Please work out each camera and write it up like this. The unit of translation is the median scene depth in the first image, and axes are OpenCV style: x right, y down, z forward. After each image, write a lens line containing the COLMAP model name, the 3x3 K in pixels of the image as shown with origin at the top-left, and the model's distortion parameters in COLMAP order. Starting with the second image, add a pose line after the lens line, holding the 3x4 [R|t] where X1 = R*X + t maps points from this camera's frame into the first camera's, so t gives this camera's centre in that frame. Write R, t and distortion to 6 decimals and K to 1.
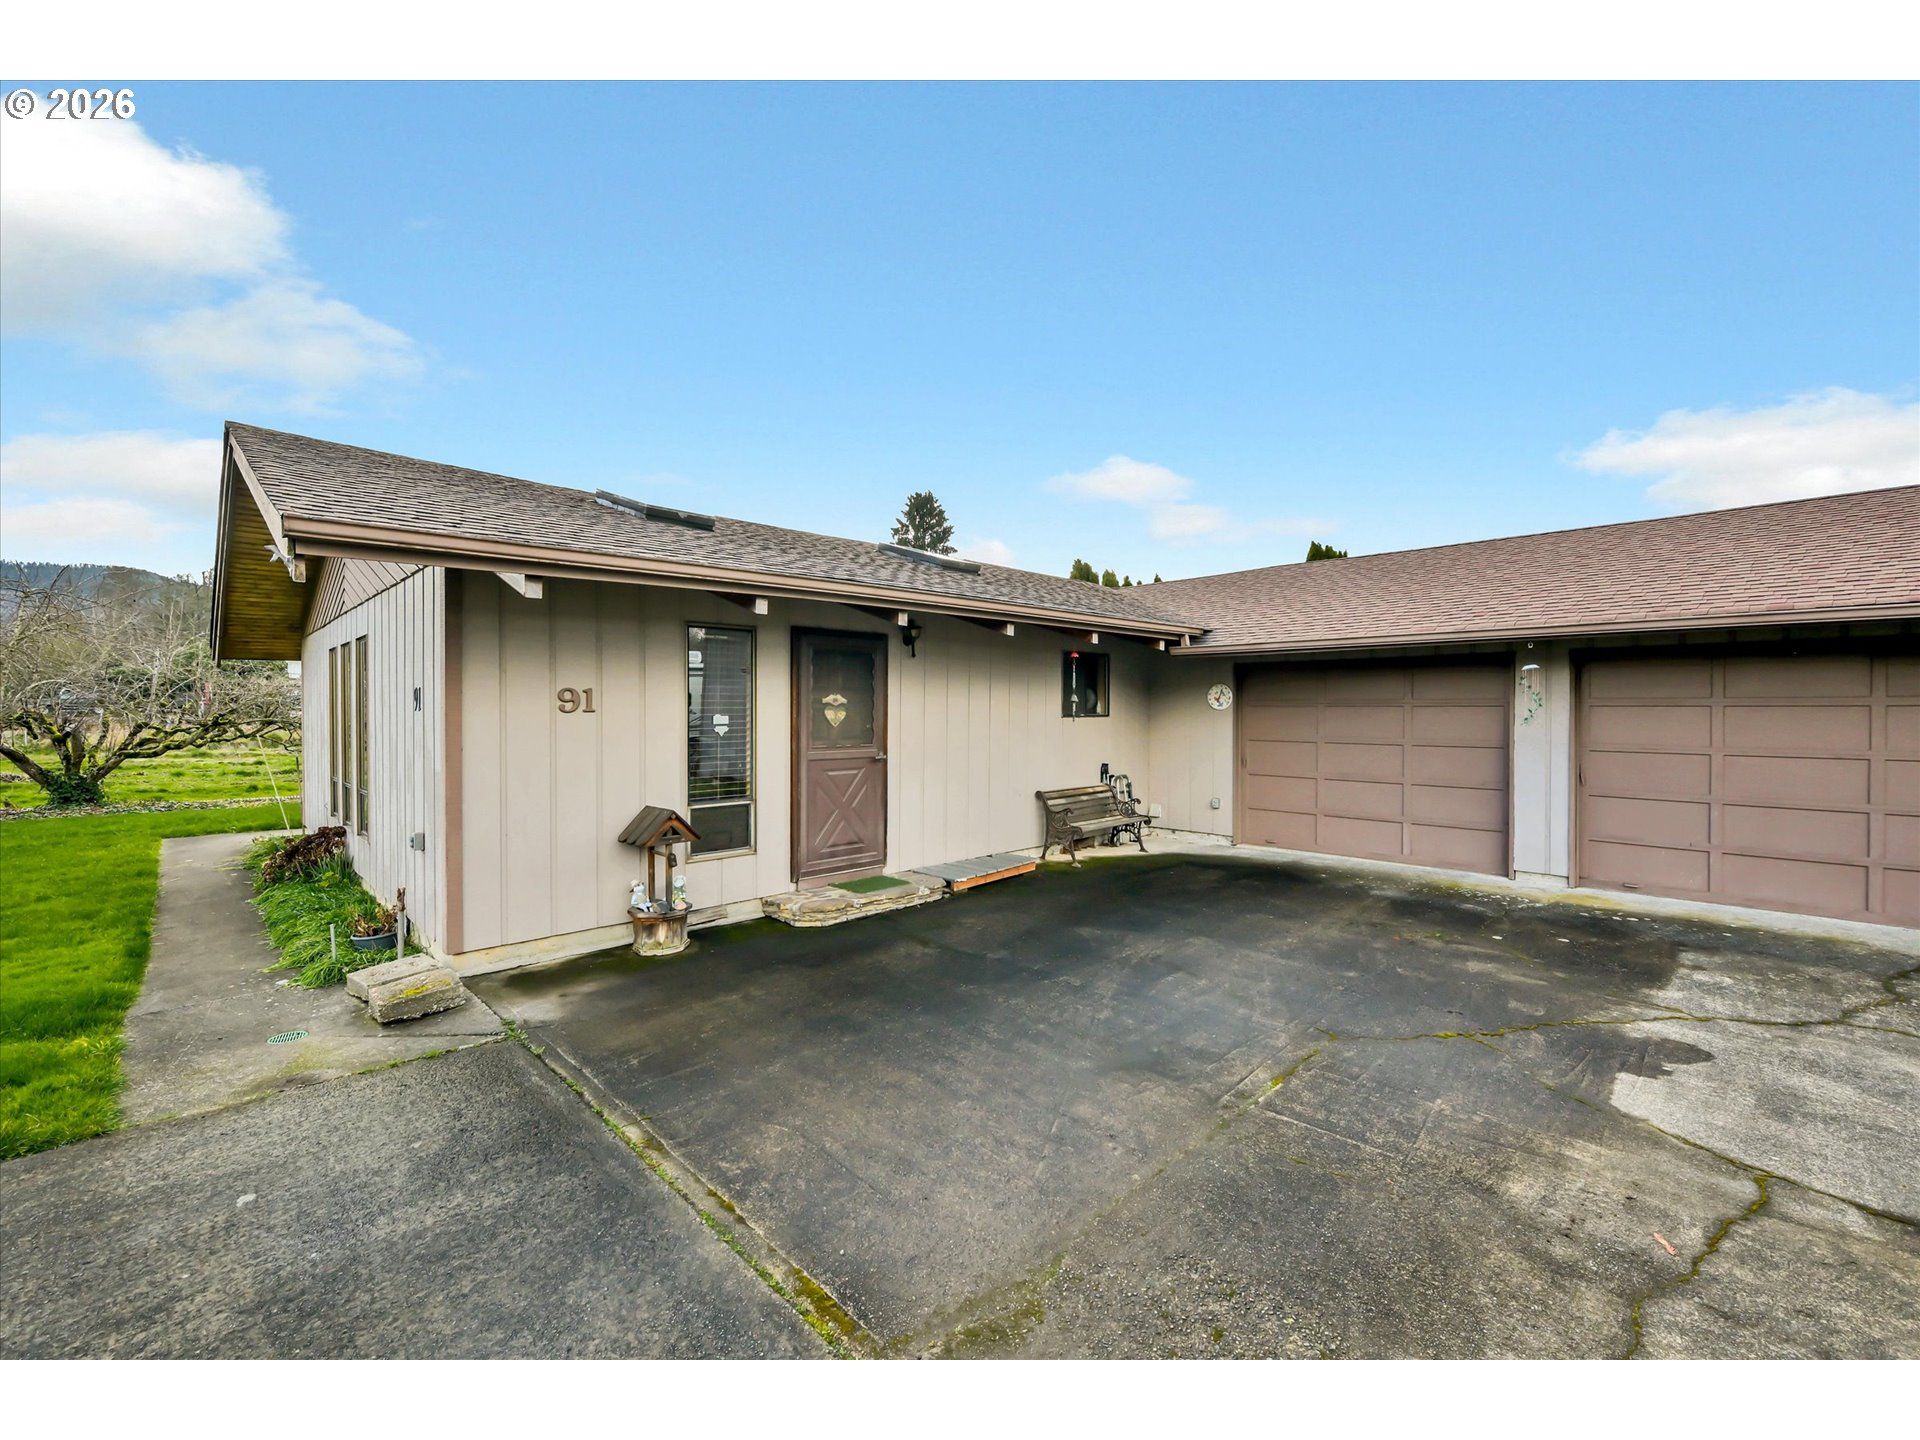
lens RADIAL K [[796.6, 0, 954.6], [0, 796.6, 721.8], [0, 0, 1]] dist [0.009040, -0.000217]
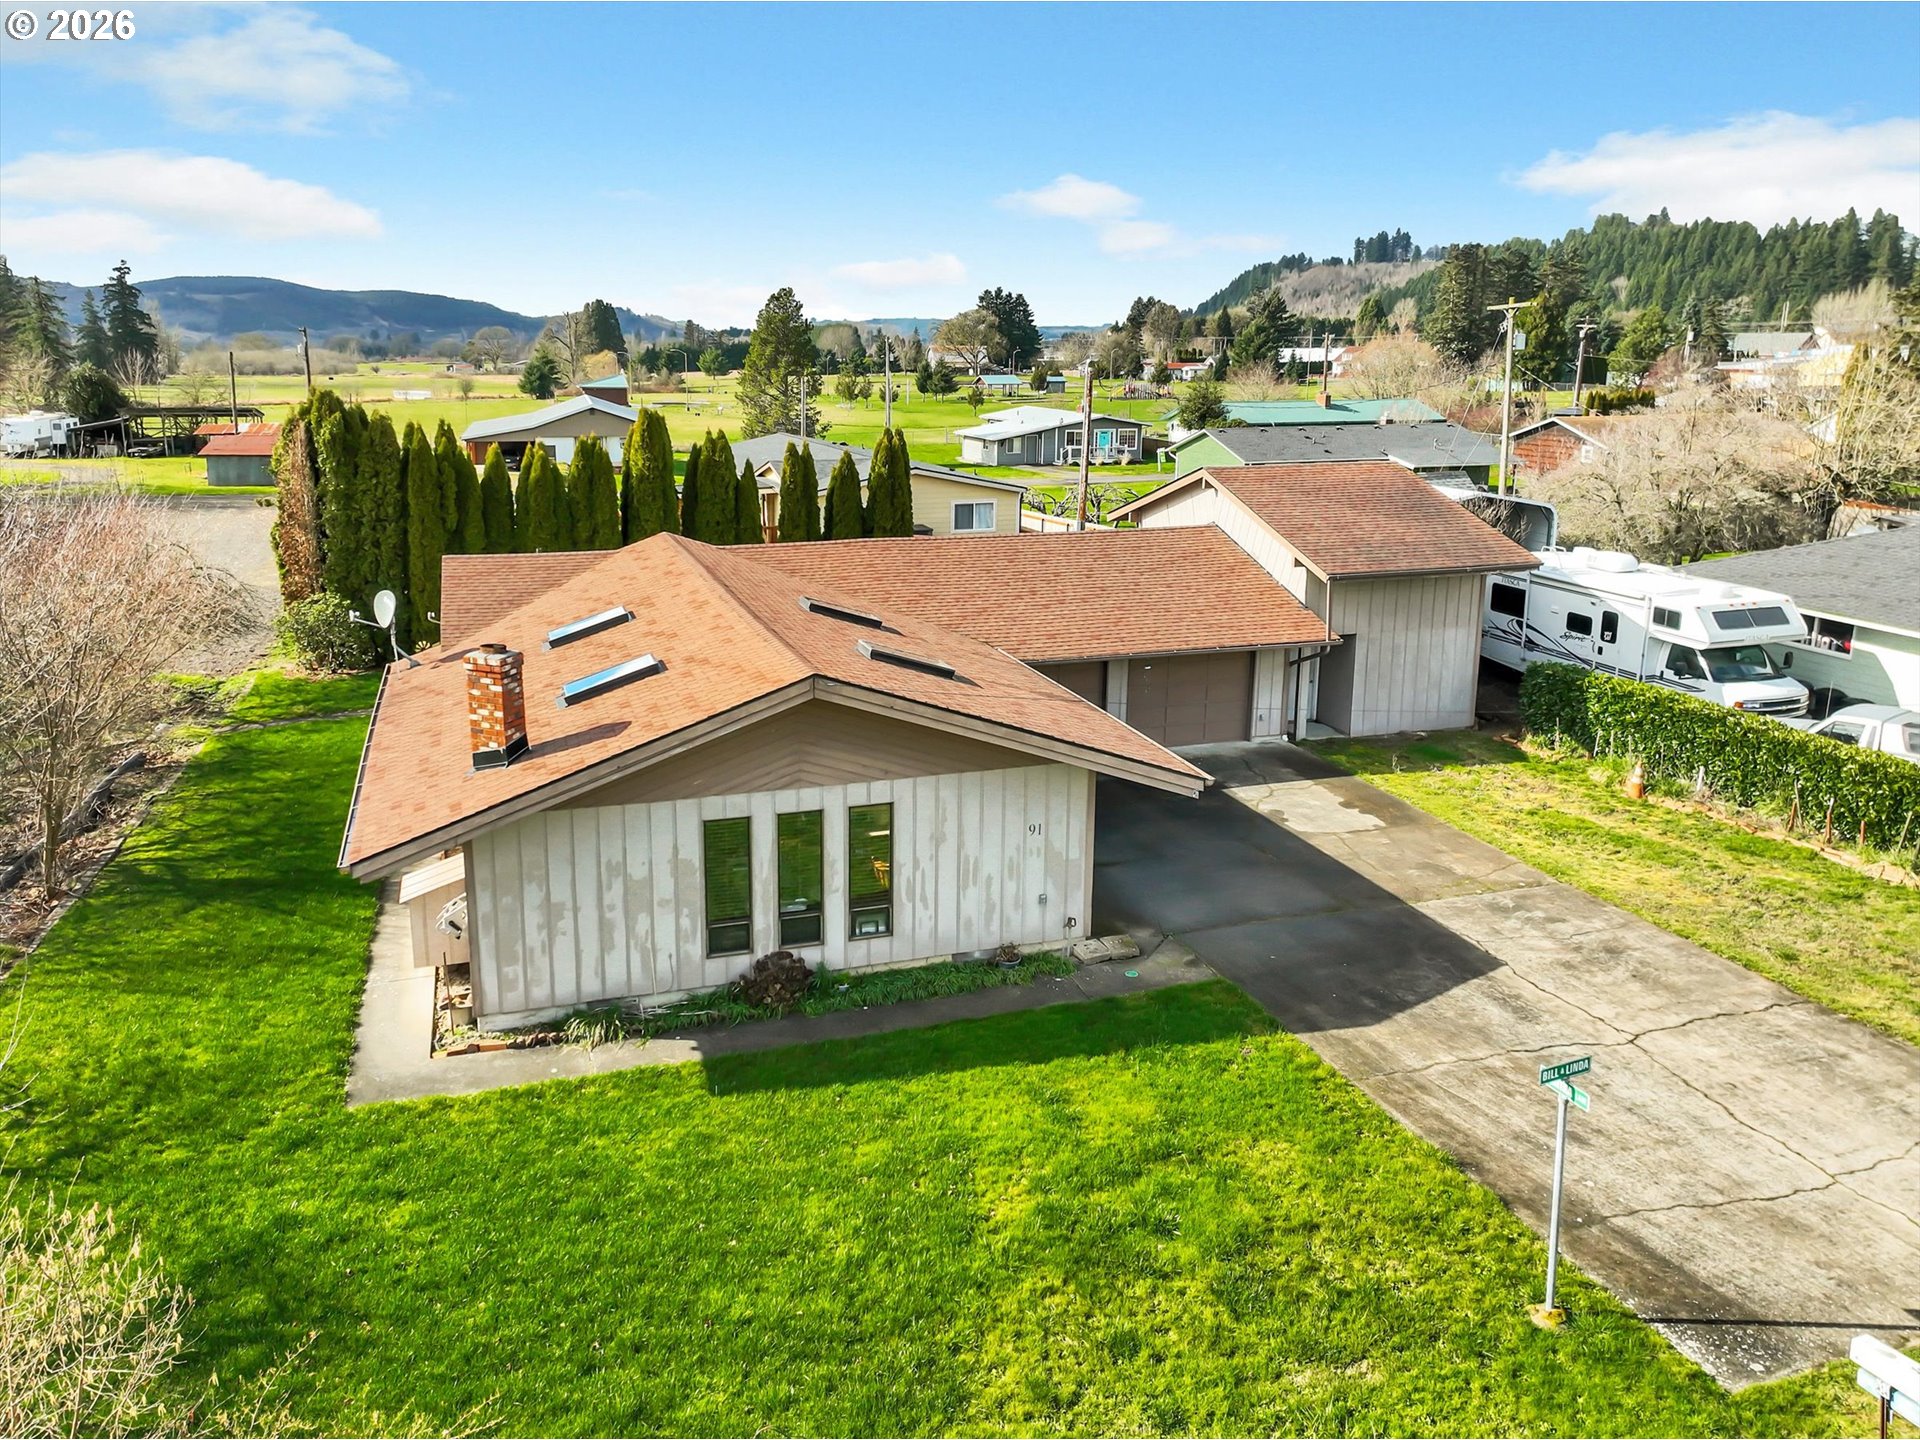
lens RADIAL K [[1403.4, 0, 852.8], [0, 1403.4, 619.4], [0, 0, 1]] dist [-0.000829, 0.011333]
pose [[0.482643, -0.175944, 0.857962, -2.354418], [0.016598, 0.981275, 0.191894, -0.750818], [-0.875660, -0.078376, 0.476526, -0.114155]]
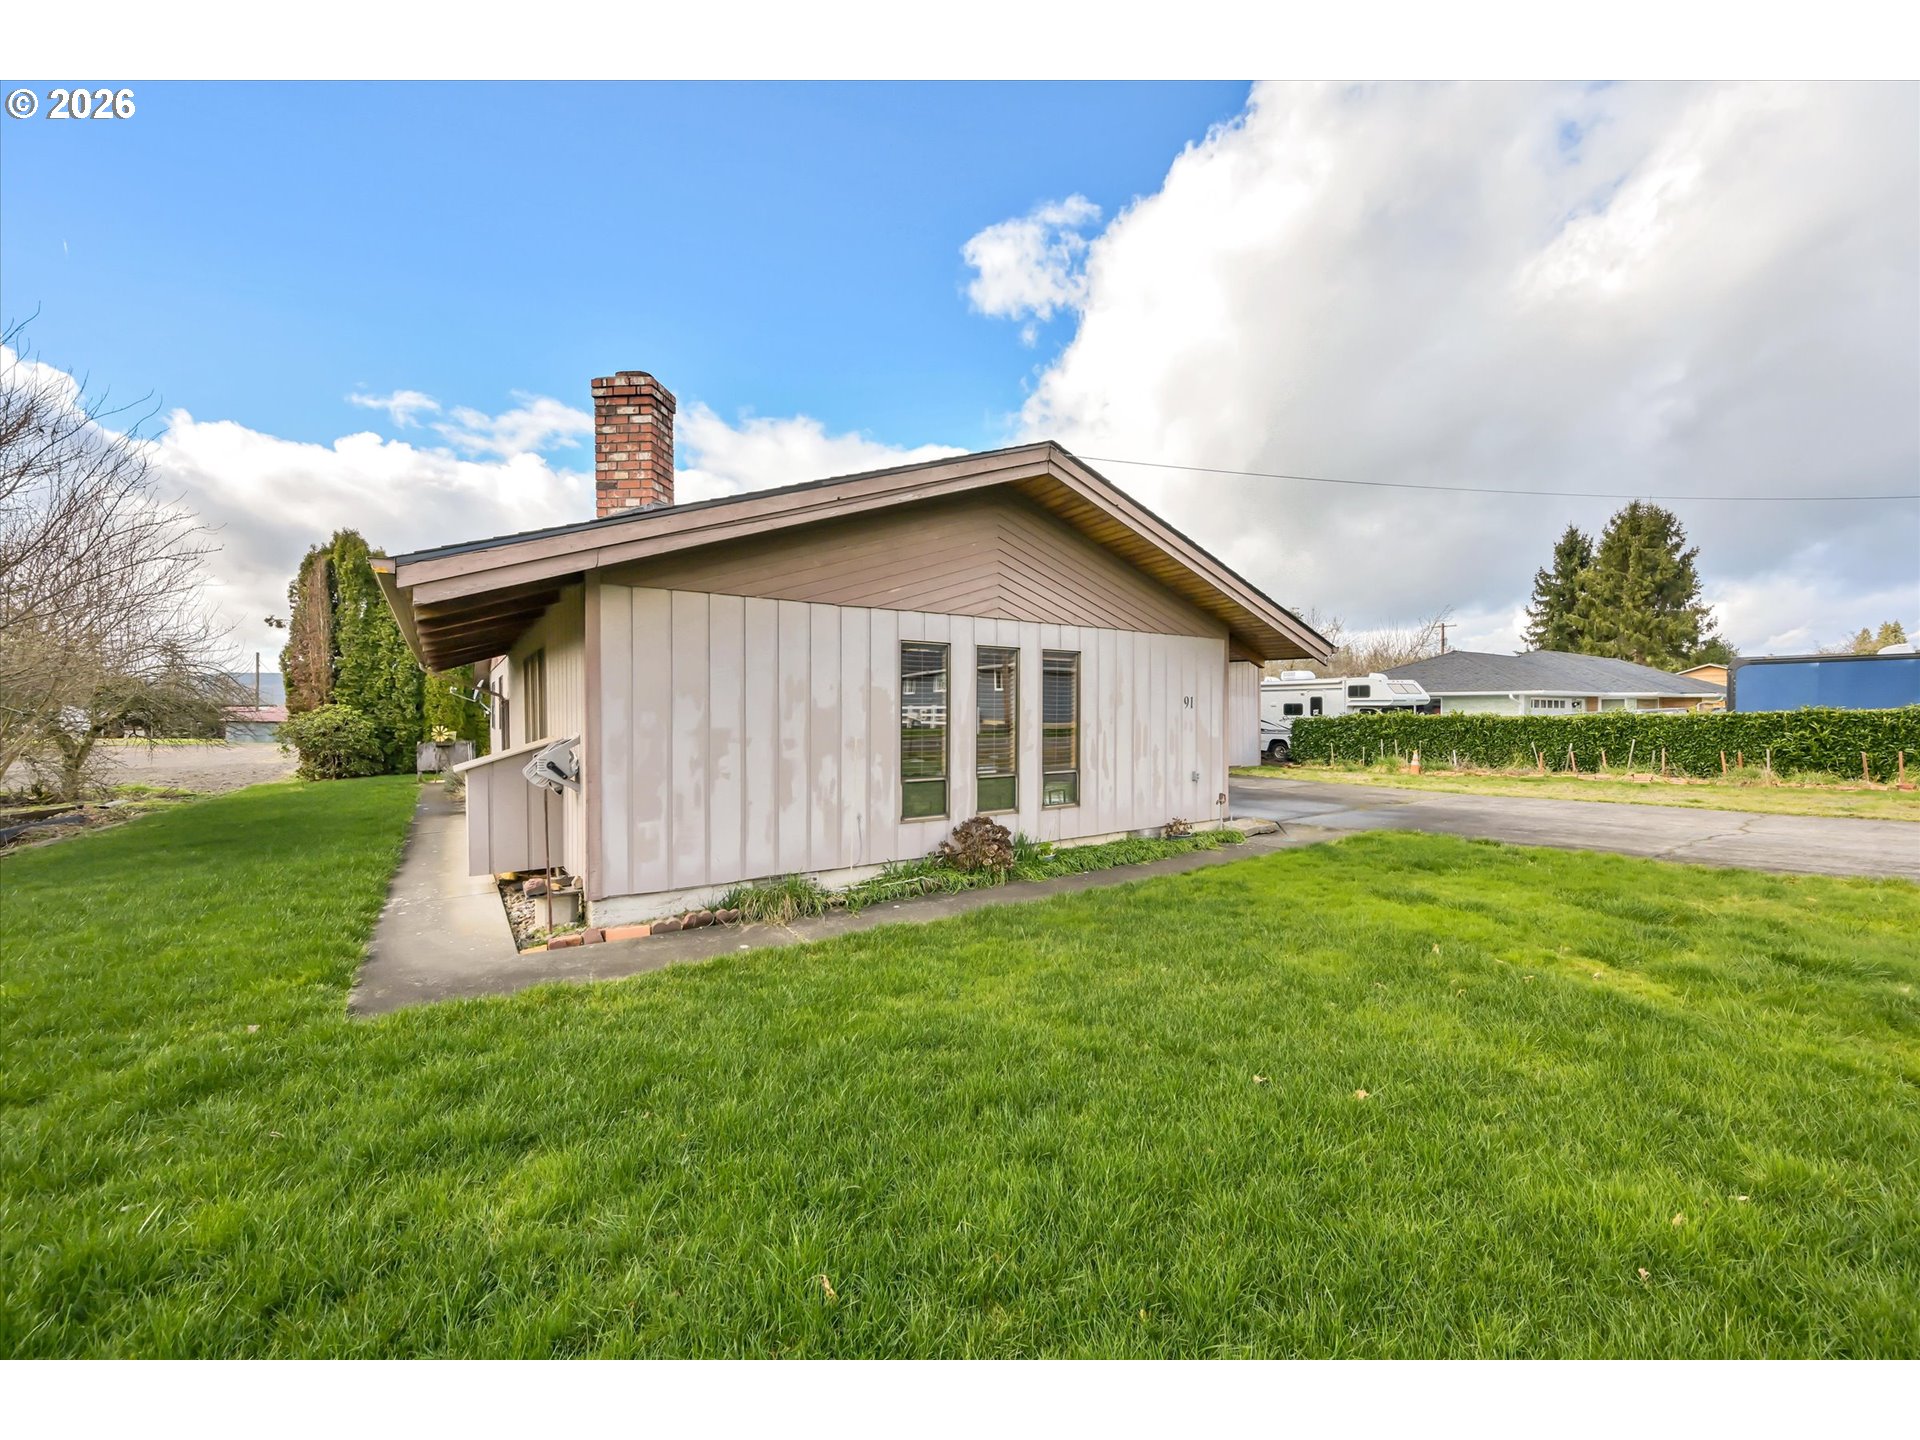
lens RADIAL K [[765.5, 0, 956.1], [0, 765.5, 713.6], [0, 0, 1]] dist [-0.000979, 0.000488]
pose [[0.174017, 0.001279, 0.984742, -1.651845], [0.014684, 0.999885, -0.003894, -0.001658], [-0.984633, 0.015137, 0.173978, 0.786055]]
